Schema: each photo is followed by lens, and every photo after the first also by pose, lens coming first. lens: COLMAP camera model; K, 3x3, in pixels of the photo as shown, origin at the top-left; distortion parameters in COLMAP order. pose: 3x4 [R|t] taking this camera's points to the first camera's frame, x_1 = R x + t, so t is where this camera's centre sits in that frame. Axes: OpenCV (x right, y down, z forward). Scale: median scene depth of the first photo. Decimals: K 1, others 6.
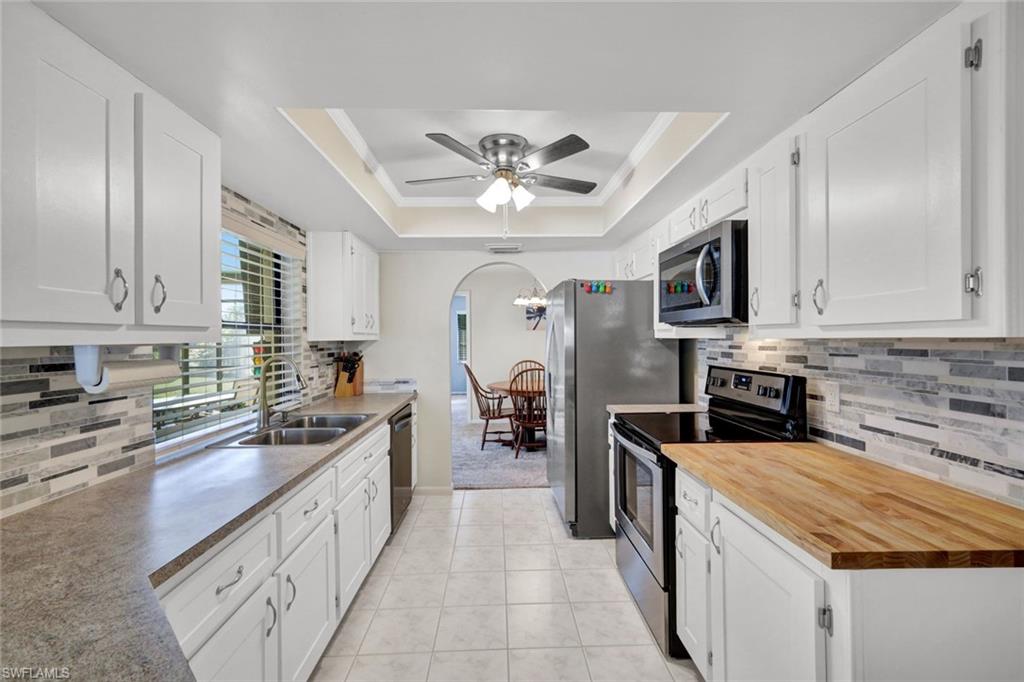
lens RADIAL K [[451.8, 0, 511.1], [0, 451.8, 339.7], [0, 0, 1]] dist [0.013833, -0.000516]
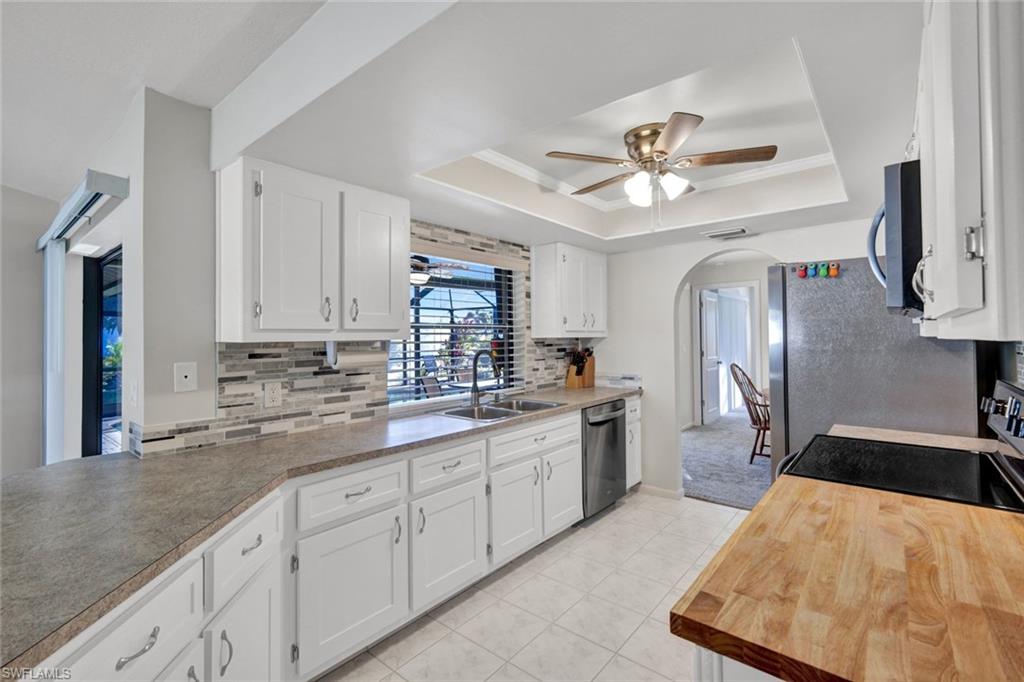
lens RADIAL K [[456.4, 0, 514.4], [0, 456.4, 329.1], [0, 0, 1]] dist [0.014413, -0.000118]
pose [[0.749370, -0.008873, -0.662092, 0.416750], [0.000027, 0.999911, -0.013370, -0.005599], [0.662152, 0.010001, 0.749303, 0.087022]]
